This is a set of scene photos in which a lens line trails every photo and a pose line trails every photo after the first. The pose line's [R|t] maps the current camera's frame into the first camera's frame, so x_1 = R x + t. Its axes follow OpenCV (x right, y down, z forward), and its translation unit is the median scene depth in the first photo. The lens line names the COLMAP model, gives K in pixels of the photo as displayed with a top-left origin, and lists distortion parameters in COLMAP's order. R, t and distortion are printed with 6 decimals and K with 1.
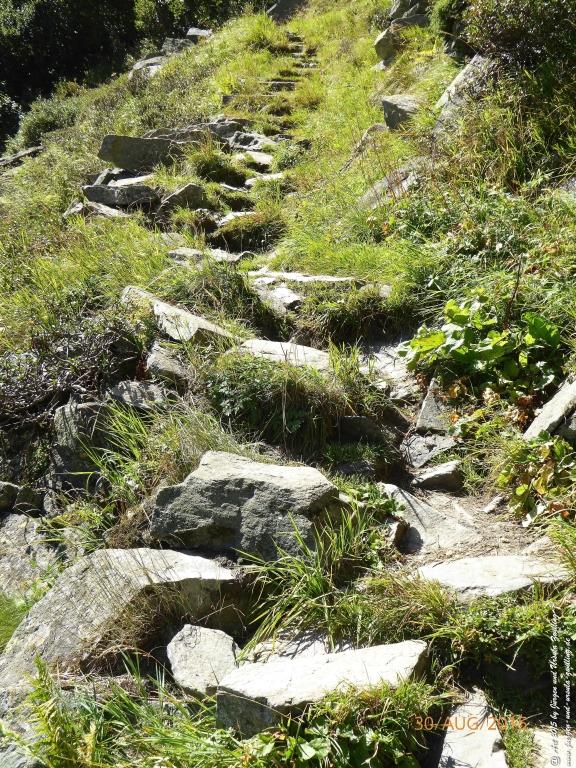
lens RADIAL K [[896.7, 0, 290.3], [0, 896.7, 398.2], [0, 0, 1]] dist [0.028178, -0.022882]
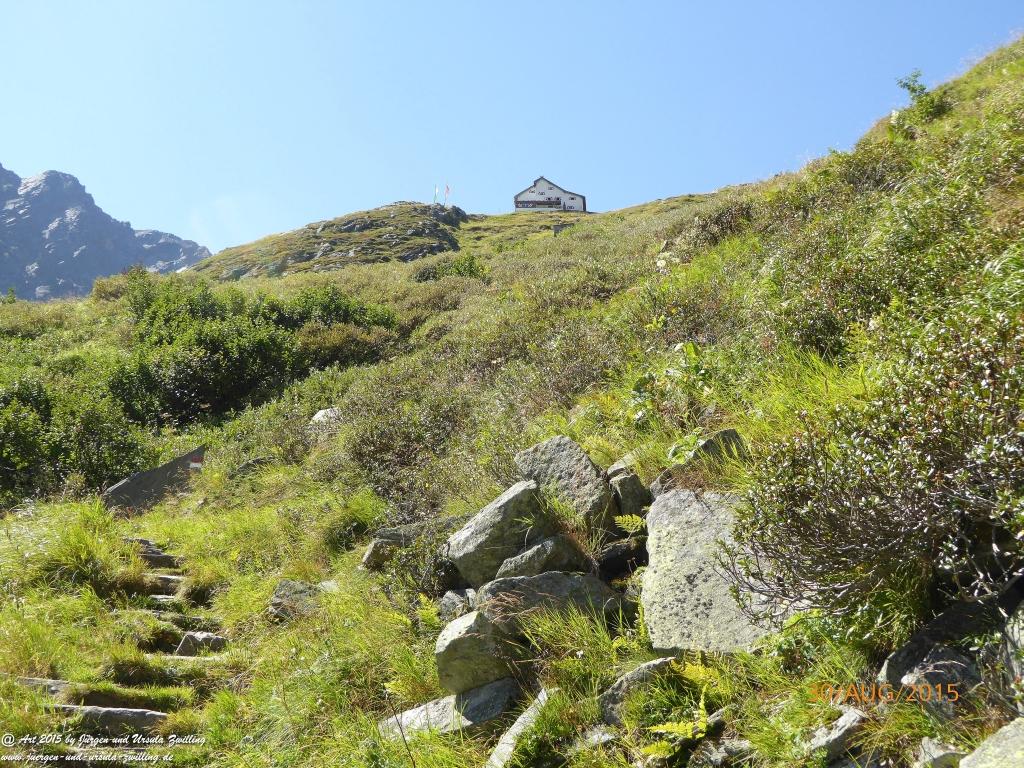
lens RADIAL K [[1195.6, 0, 540.5], [0, 1195.6, 383.5], [0, 0, 1]] dist [0.028178, -0.022882]
pose [[0.947101, 0.103707, 0.303719, -0.007166], [0.053763, 0.881710, -0.468719, -0.189622], [-0.316401, 0.460253, 0.829492, 0.407077]]
